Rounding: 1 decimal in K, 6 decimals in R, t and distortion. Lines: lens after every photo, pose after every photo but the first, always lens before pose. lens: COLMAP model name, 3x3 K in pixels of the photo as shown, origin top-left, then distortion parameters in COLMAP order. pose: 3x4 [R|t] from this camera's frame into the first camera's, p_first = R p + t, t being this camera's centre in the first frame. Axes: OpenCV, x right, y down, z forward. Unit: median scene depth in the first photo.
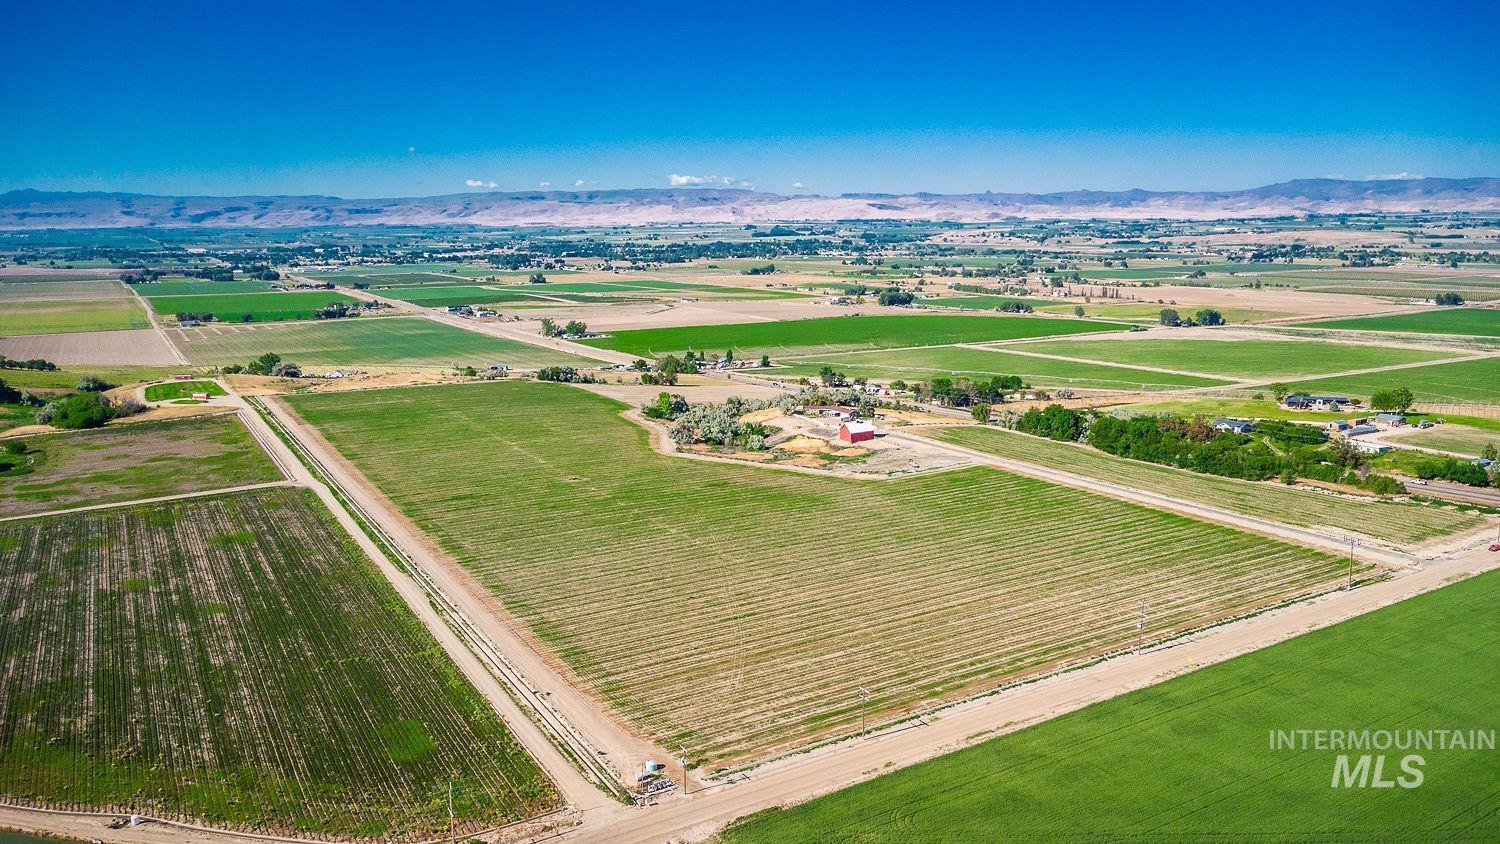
lens RADIAL K [[1090.6, 0, 750.6], [0, 1090.6, 412.6], [0, 0, 1]] dist [0.025651, -0.020271]
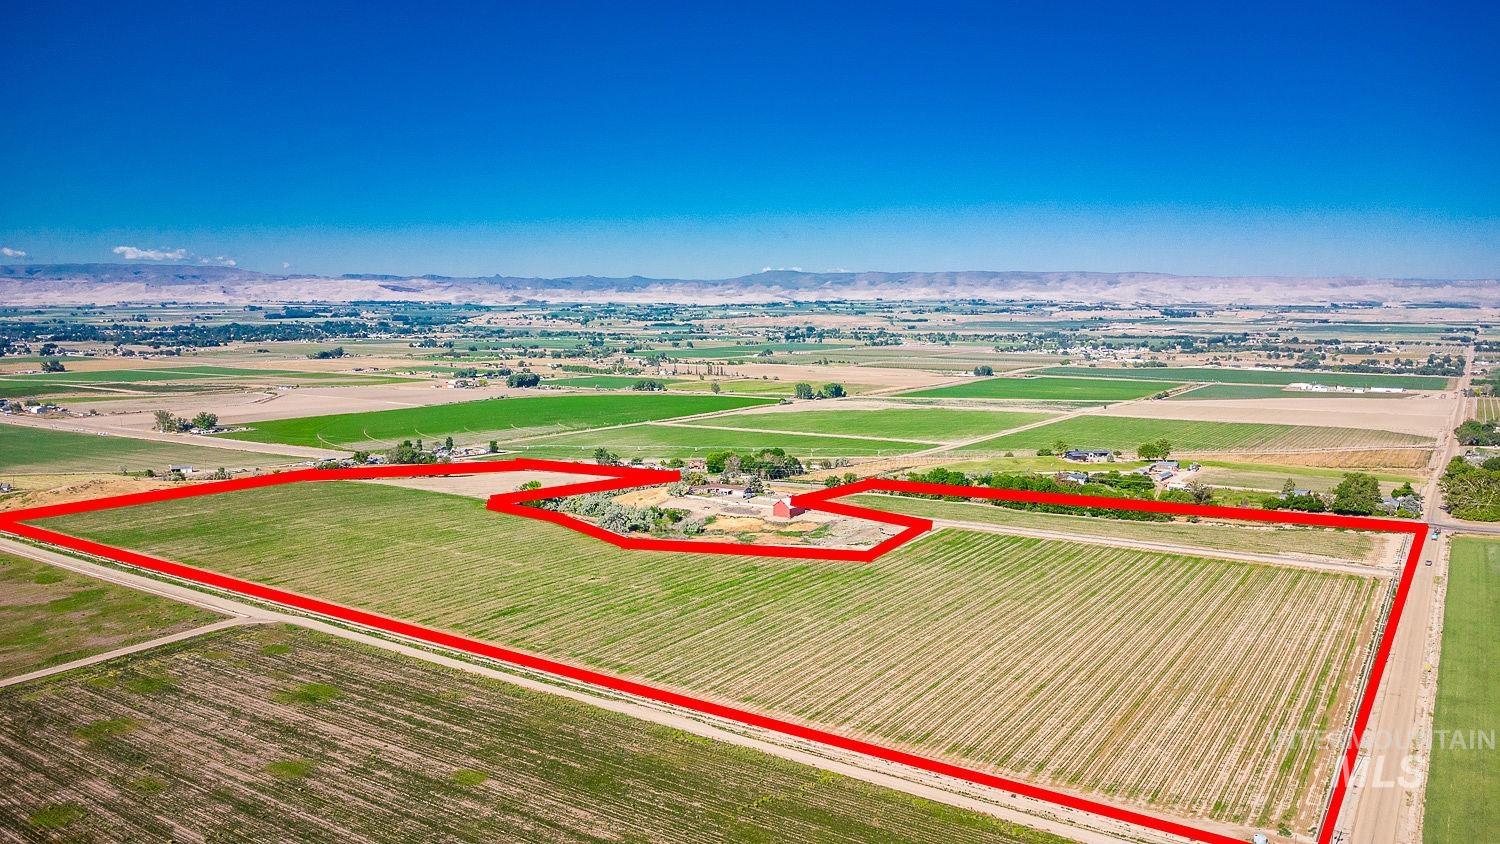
lens RADIAL K [[1090.6, 0, 750.6], [0, 1090.6, 412.6], [0, 0, 1]] dist [0.025651, -0.020271]
pose [[0.903457, -0.034421, 0.427295, -0.353839], [0.066272, 0.996003, -0.059888, -0.010420], [-0.423525, 0.082424, 0.902127, 0.109612]]
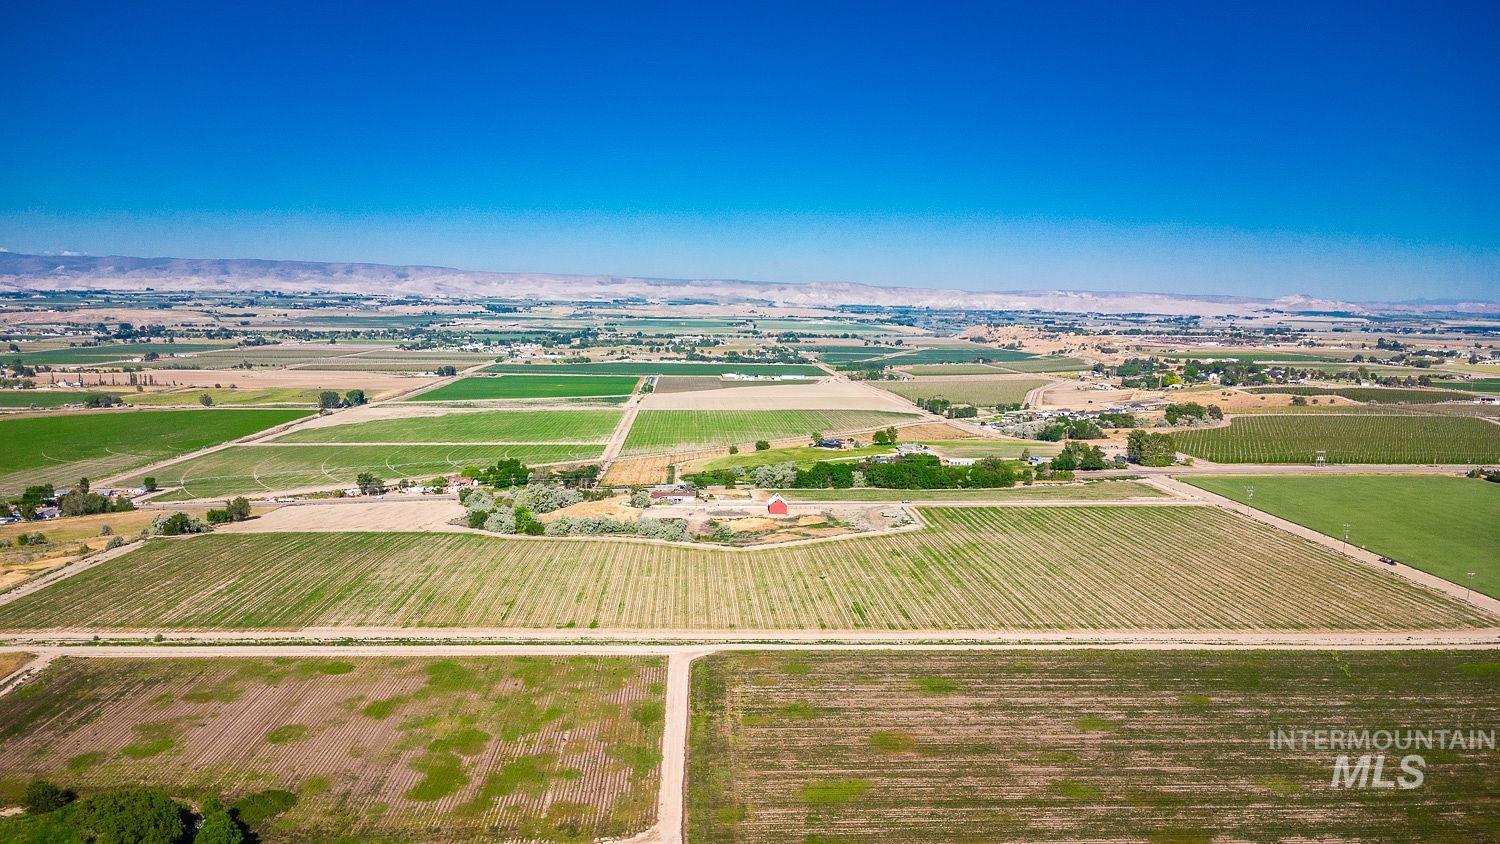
lens RADIAL K [[1103.1, 0, 751.6], [0, 1103.1, 415.3], [0, 0, 1]] dist [0.035142, -0.043914]
pose [[0.469594, -0.078398, 0.879395, -0.901527], [0.136695, 0.990495, 0.015308, -0.093575], [-0.872236, 0.113020, 0.475847, 0.468103]]
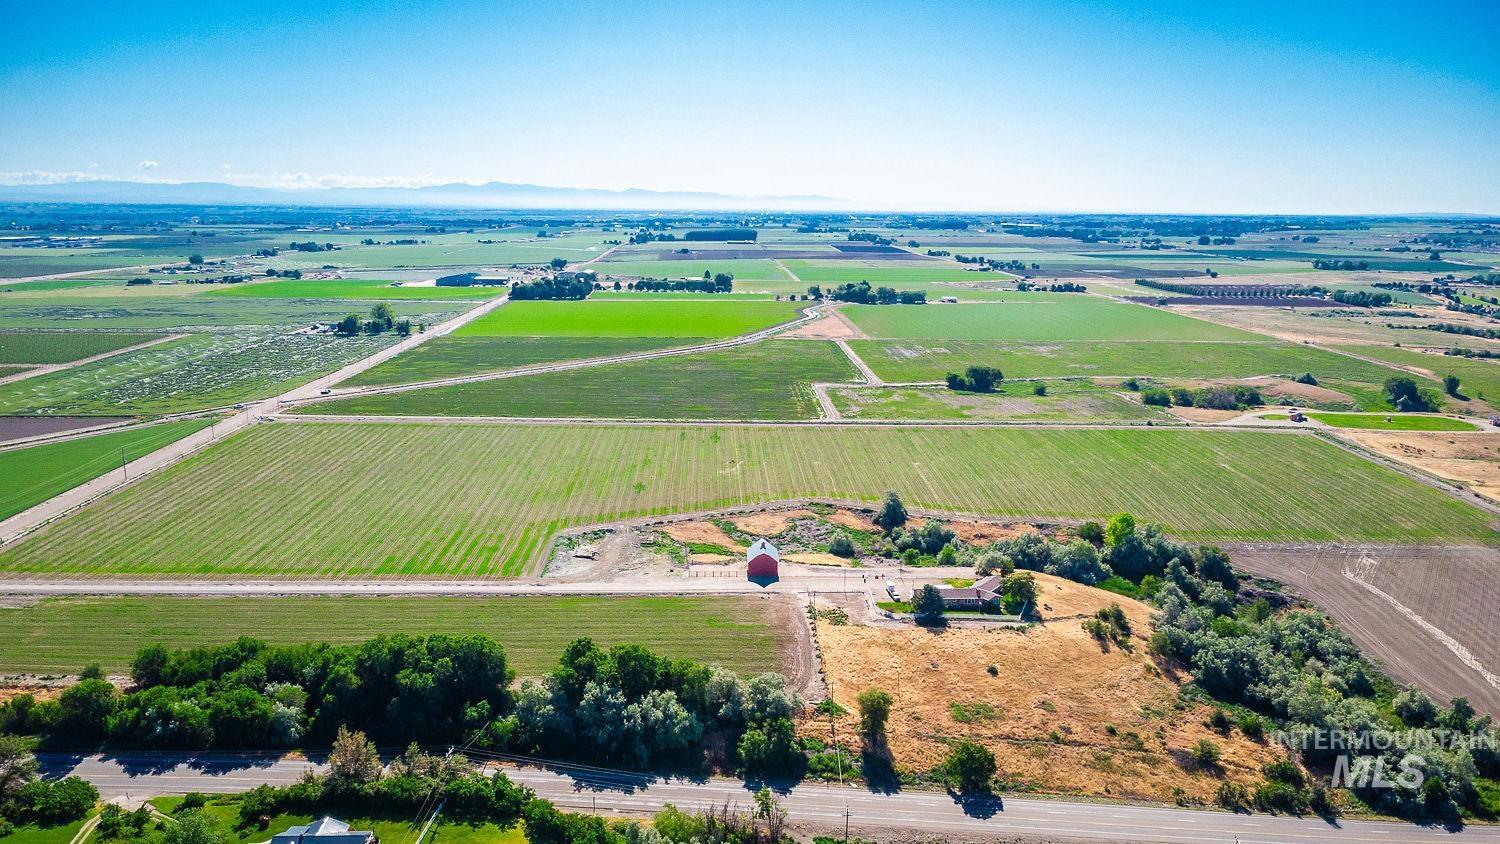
lens RADIAL K [[1130.0, 0, 750.0], [0, 1130.0, 422.0], [0, 0, 1]] dist [0.020243, -0.001028]
pose [[-0.482720, 0.173566, -0.858404, 0.678623], [-0.164638, 0.944704, 0.283599, -0.256304], [0.860161, 0.278224, -0.427452, 1.256037]]
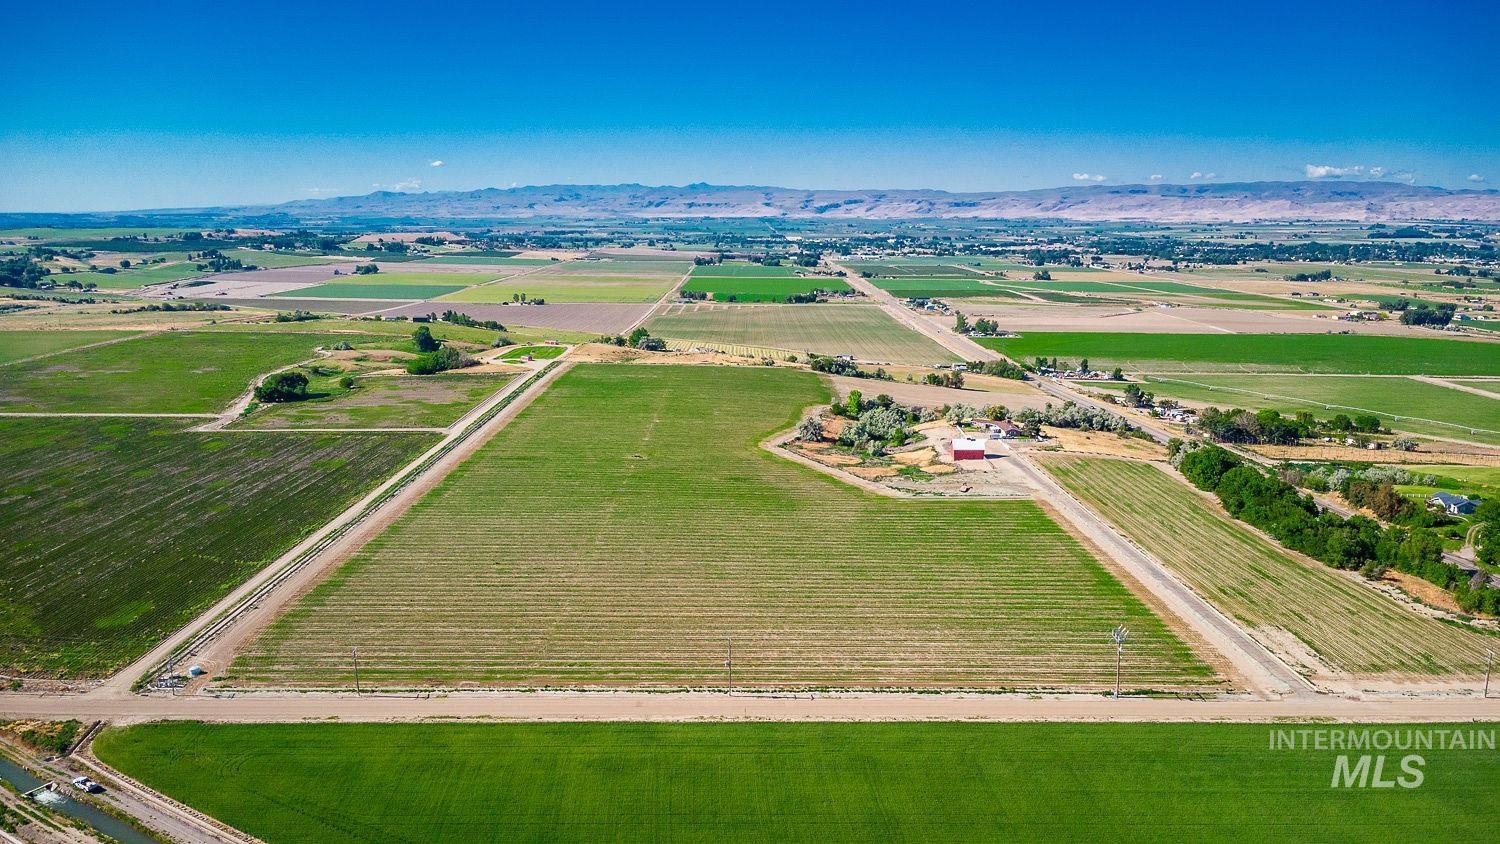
lens RADIAL K [[1092.6, 0, 750.0], [0, 1092.6, 422.0], [0, 0, 1]] dist [0.021381, -0.006486]
pose [[0.860471, 0.109929, -0.497499, 0.395394], [-0.103224, 0.993810, 0.041059, -0.024506], [0.498933, 0.016024, 0.866492, 0.097942]]
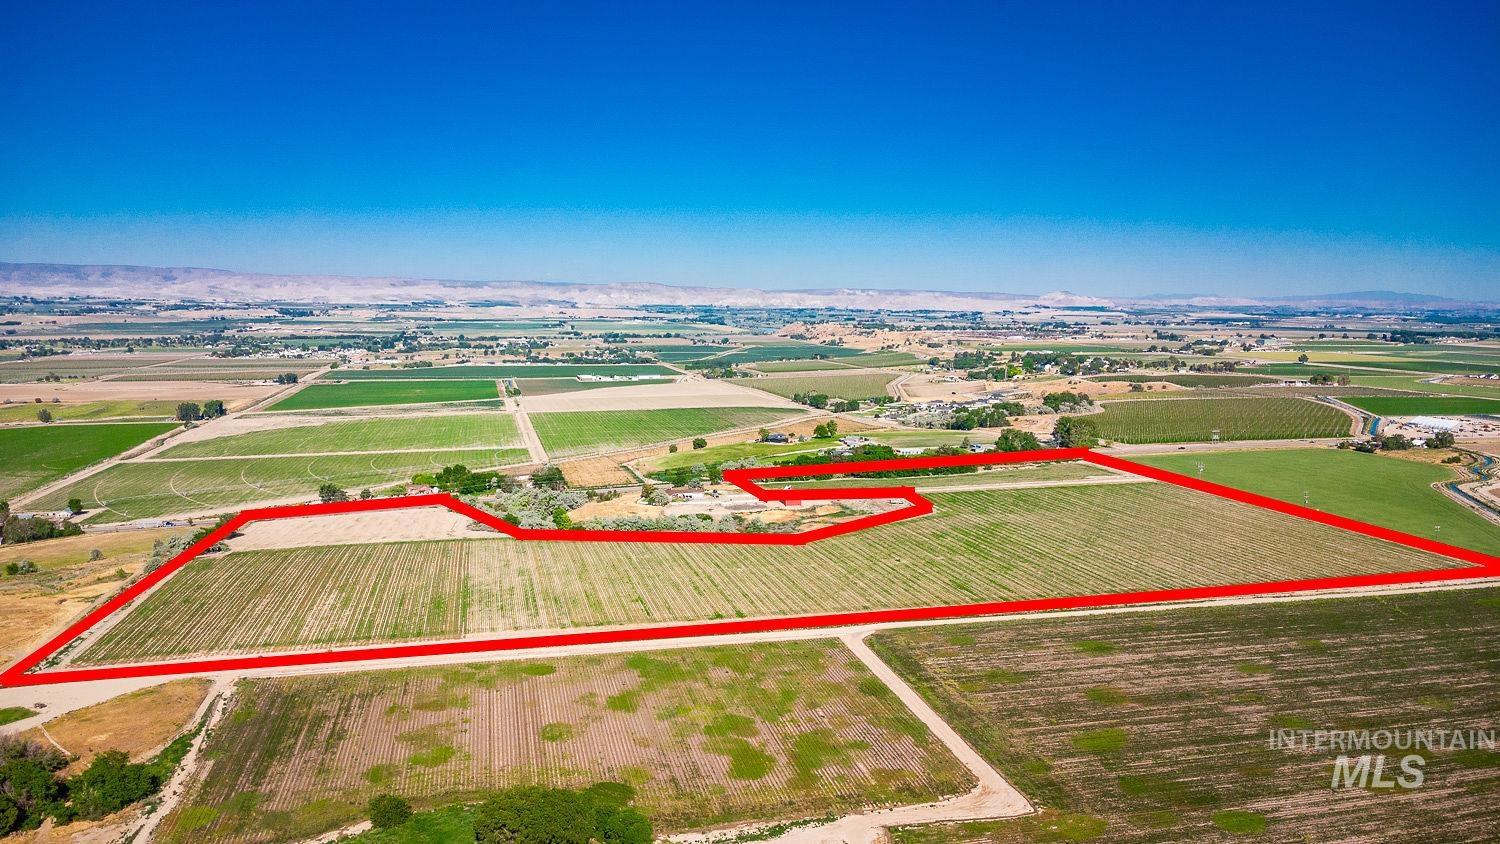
lens RADIAL K [[1090.6, 0, 750.6], [0, 1090.6, 412.6], [0, 0, 1]] dist [0.025651, -0.020271]
pose [[0.297898, -0.088557, 0.950481, -1.019270], [0.160420, 0.986172, 0.041604, -0.126681], [-0.941022, 0.140082, 0.307984, 0.660023]]
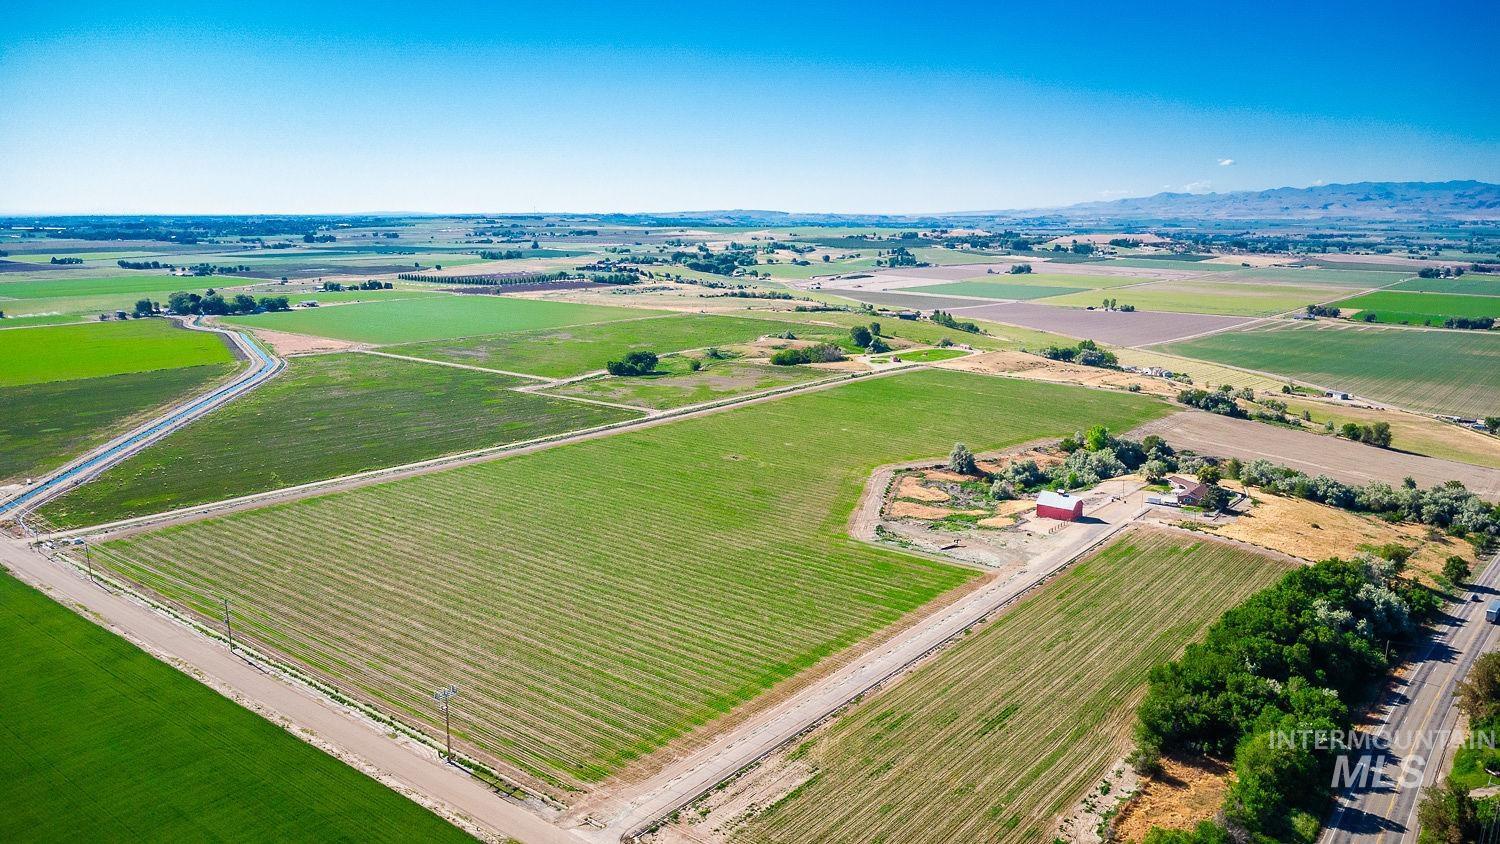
lens RADIAL K [[1090.6, 0, 750.6], [0, 1090.6, 412.6], [0, 0, 1]] dist [0.025651, -0.020271]
pose [[0.348976, 0.183853, -0.918920, 0.698142], [-0.175463, 0.976044, 0.128647, -0.104572], [0.920559, 0.116342, 0.372875, 0.509502]]
